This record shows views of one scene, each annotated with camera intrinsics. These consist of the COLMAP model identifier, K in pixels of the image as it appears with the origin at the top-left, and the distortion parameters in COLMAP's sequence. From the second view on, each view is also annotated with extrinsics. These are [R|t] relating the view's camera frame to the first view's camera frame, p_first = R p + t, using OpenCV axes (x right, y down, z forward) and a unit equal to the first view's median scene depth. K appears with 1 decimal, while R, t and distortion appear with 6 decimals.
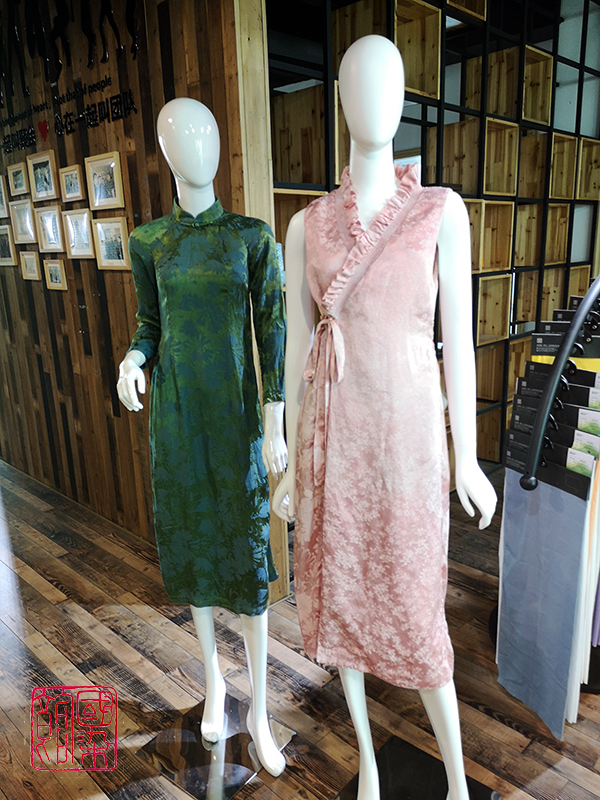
lens RADIAL K [[620.3, 0, 303.3], [0, 620.3, 402.4], [0, 0, 1]] dist [0.109628, -0.139792]
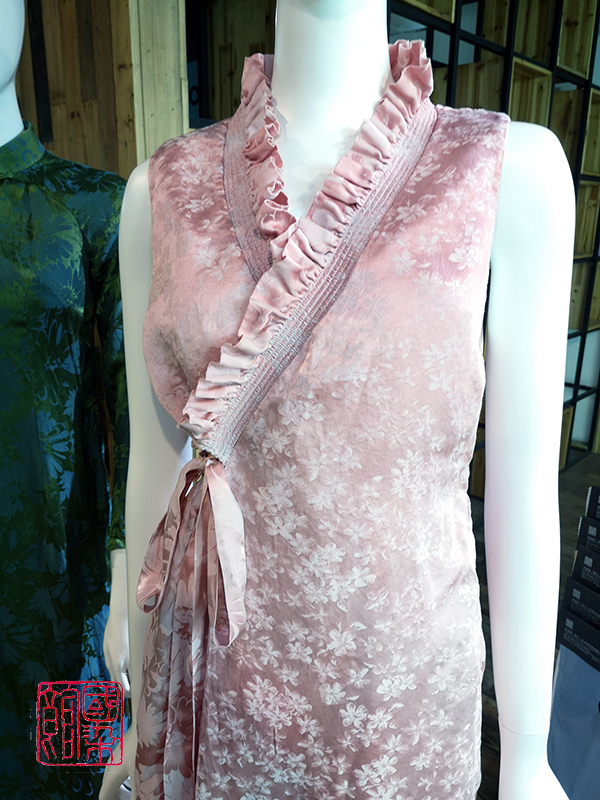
lens RADIAL K [[630.5, 0, 303.0], [0, 630.5, 401.6], [0, 0, 1]] dist [0.073793, -0.093648]
pose [[0.998431, 0.040149, 0.039026, 0.039837], [-0.041846, 0.998169, 0.043687, -0.088812], [-0.037200, -0.045252, 0.998283, 0.301353]]
